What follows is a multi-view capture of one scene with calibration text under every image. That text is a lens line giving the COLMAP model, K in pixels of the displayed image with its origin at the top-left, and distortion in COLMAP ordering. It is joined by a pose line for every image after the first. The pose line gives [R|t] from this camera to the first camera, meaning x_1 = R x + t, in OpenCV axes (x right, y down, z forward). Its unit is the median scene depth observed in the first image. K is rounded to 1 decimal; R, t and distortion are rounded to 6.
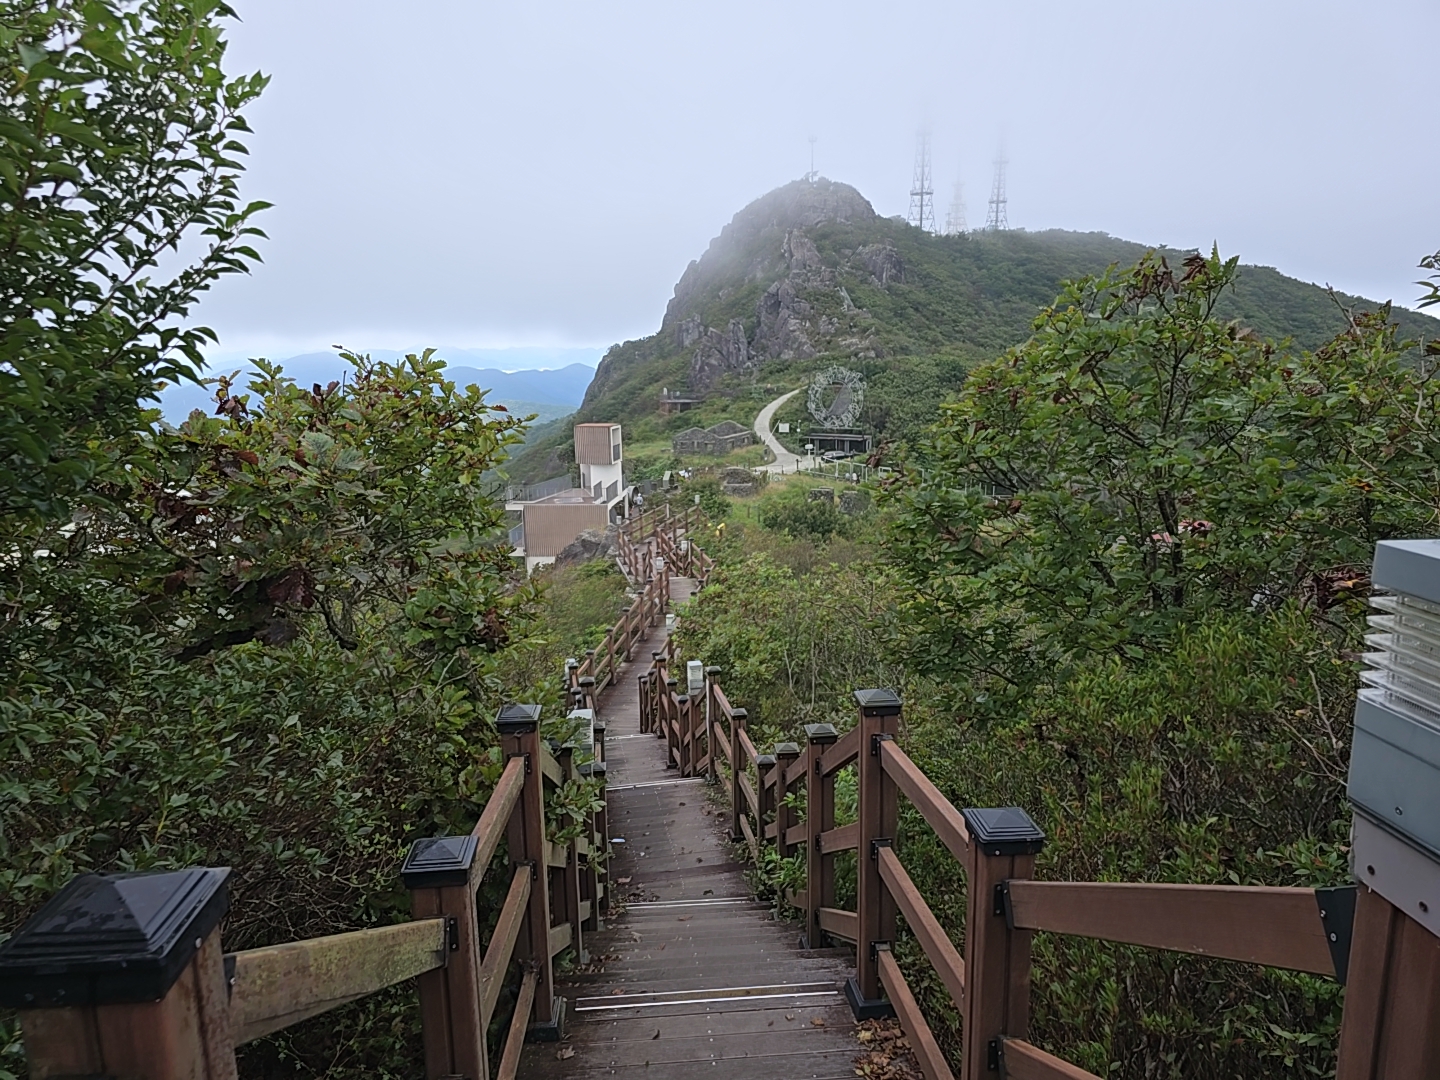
lens RADIAL K [[979.0, 0, 720.0], [0, 979.0, 540.0], [0, 0, 1]] dist [0.003620, -0.001090]
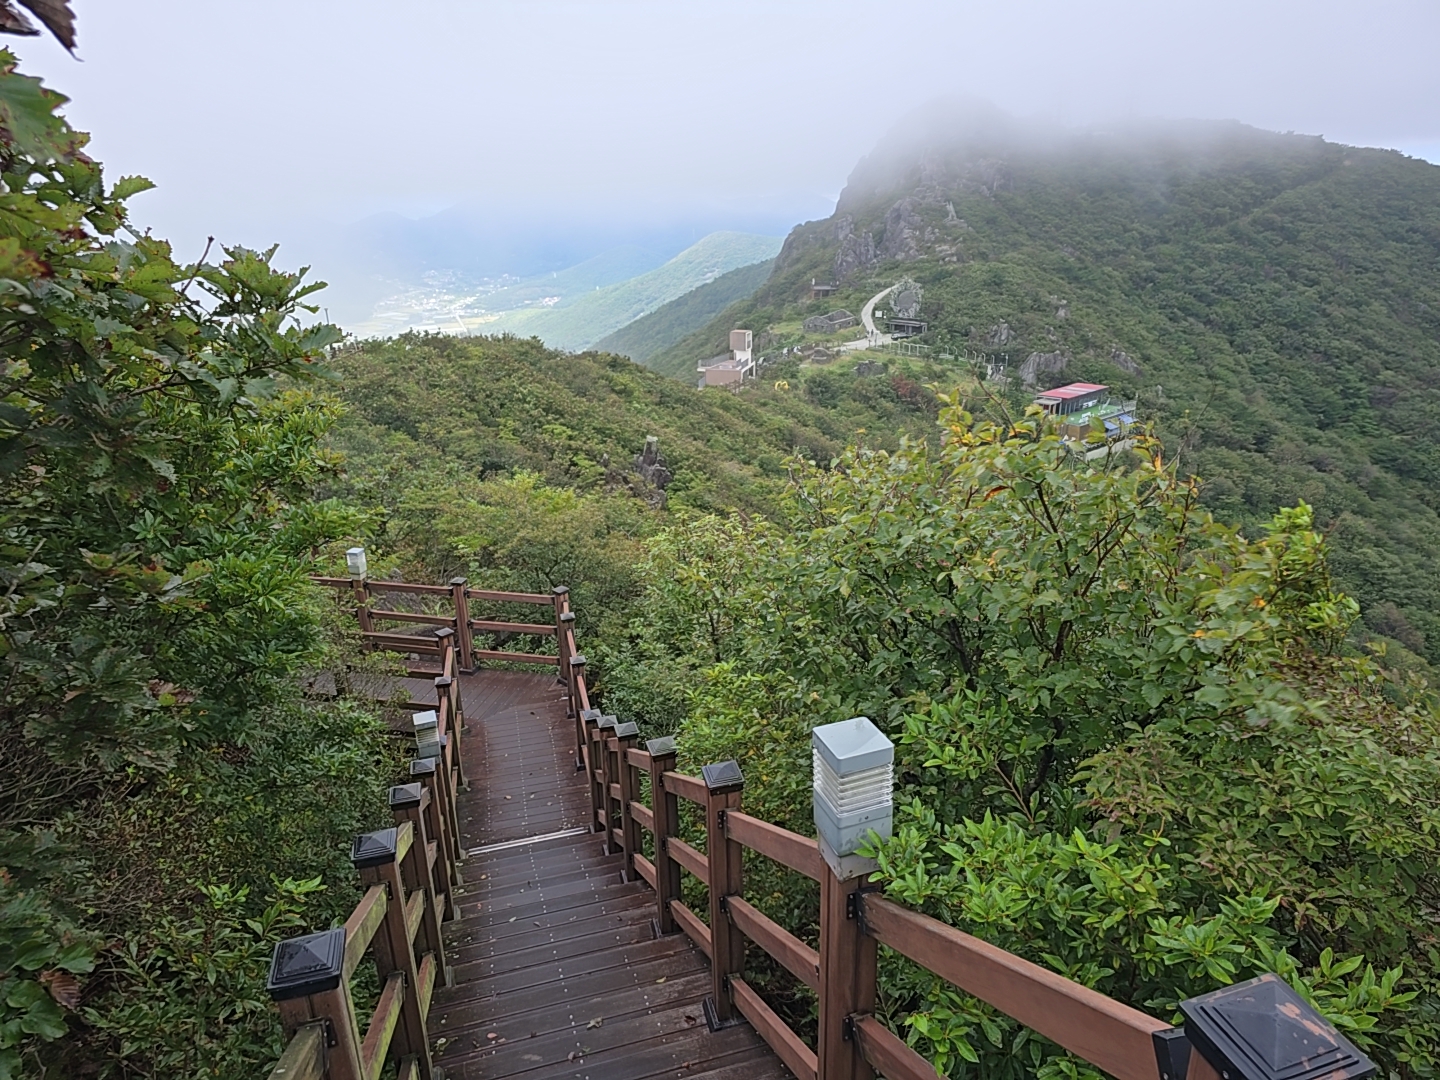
lens RADIAL K [[979.0, 0, 720.0], [0, 979.0, 540.0], [0, 0, 1]] dist [0.003620, -0.001090]
pose [[0.975871, 0.071328, -0.206371, 0.162051], [-0.035600, 0.984468, 0.171918, -0.018420], [0.215428, -0.160423, 0.963252, -0.606927]]
